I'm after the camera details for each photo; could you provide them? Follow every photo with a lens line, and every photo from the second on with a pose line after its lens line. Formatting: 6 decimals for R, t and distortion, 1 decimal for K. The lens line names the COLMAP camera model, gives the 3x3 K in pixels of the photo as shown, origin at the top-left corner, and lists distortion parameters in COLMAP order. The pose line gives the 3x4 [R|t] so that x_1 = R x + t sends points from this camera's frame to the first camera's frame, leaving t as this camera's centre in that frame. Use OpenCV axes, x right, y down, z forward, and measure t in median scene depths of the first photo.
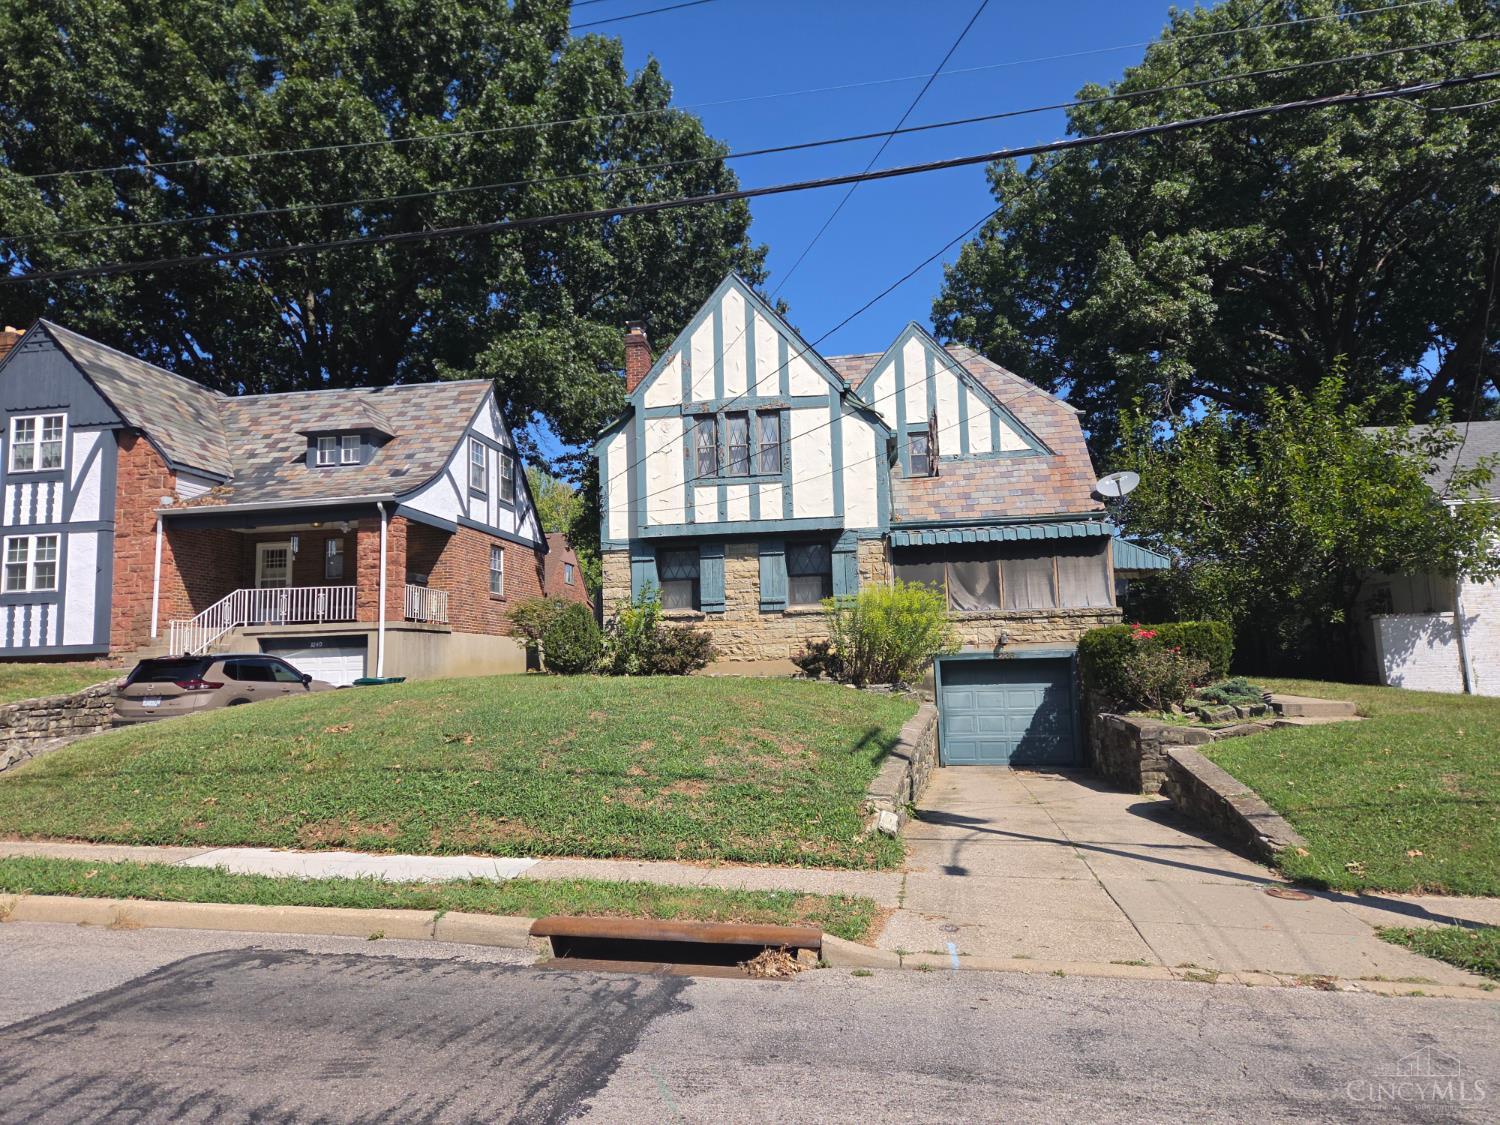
lens RADIAL K [[995.3, 0, 752.3], [0, 995.3, 559.0], [0, 0, 1]] dist [0.029780, -0.010150]
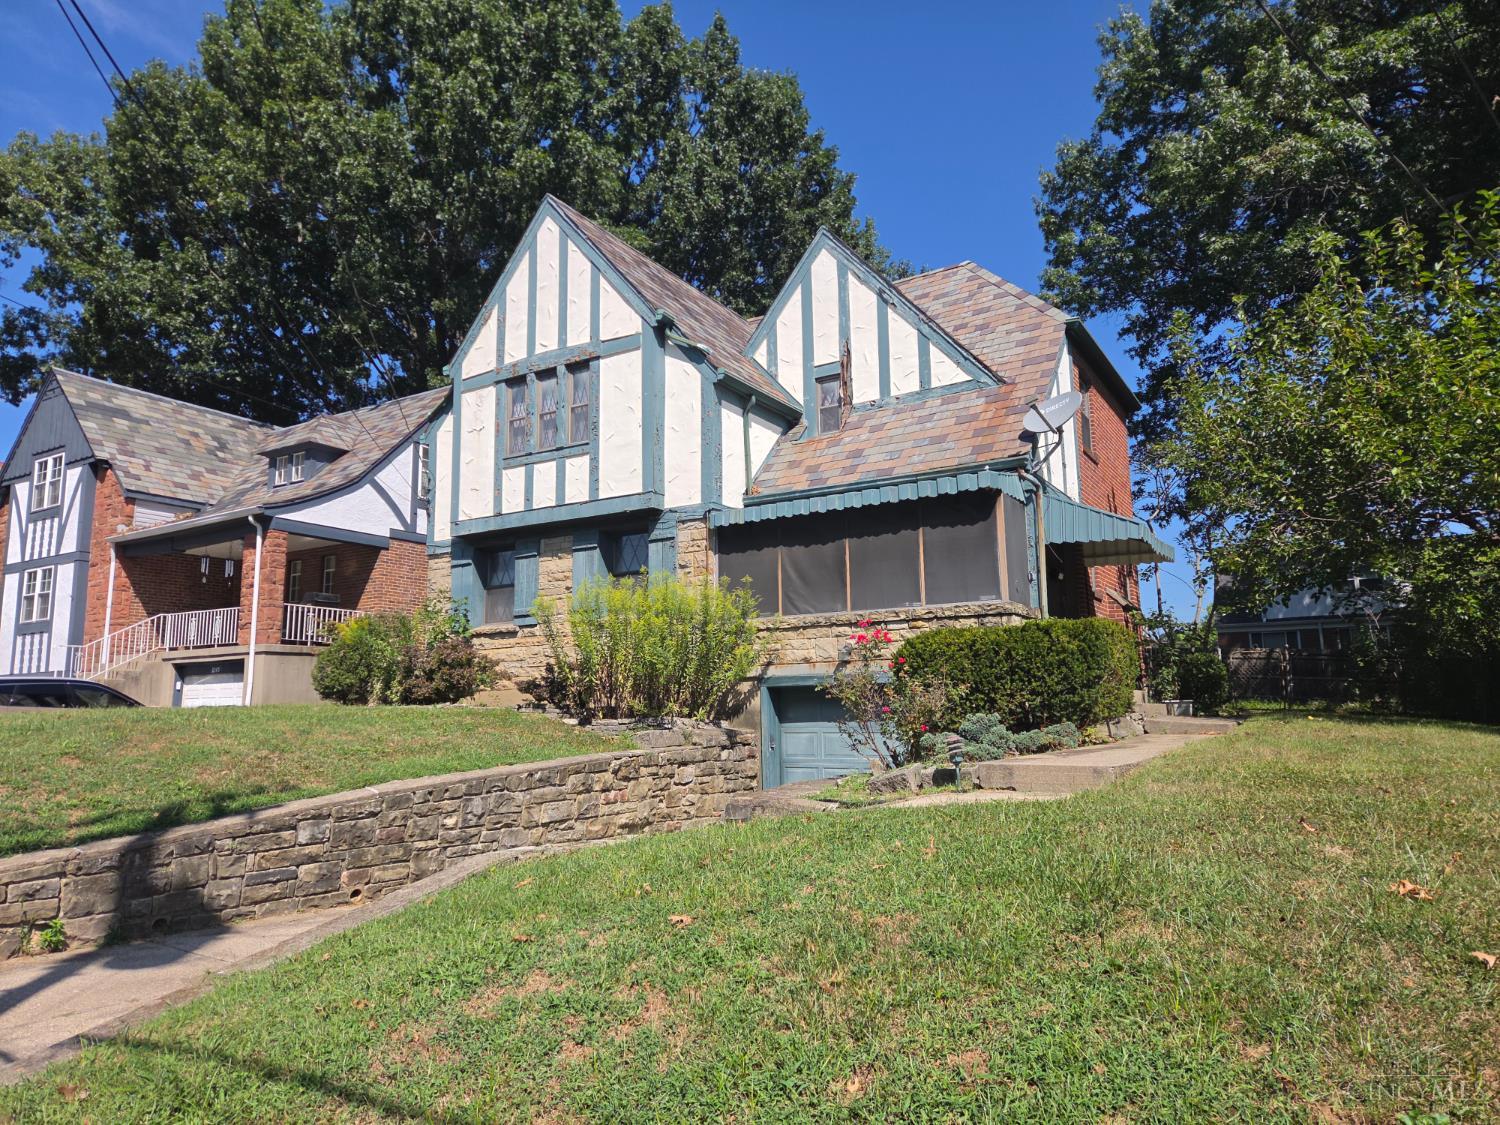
lens RADIAL K [[995.3, 0, 746.1], [0, 995.3, 566.4], [0, 0, 1]] dist [0.029780, -0.010150]
pose [[0.922937, -0.043409, -0.382497, 0.417575], [0.032215, 0.998846, -0.035626, 0.039623], [0.383602, 0.020558, 0.923270, 0.330384]]
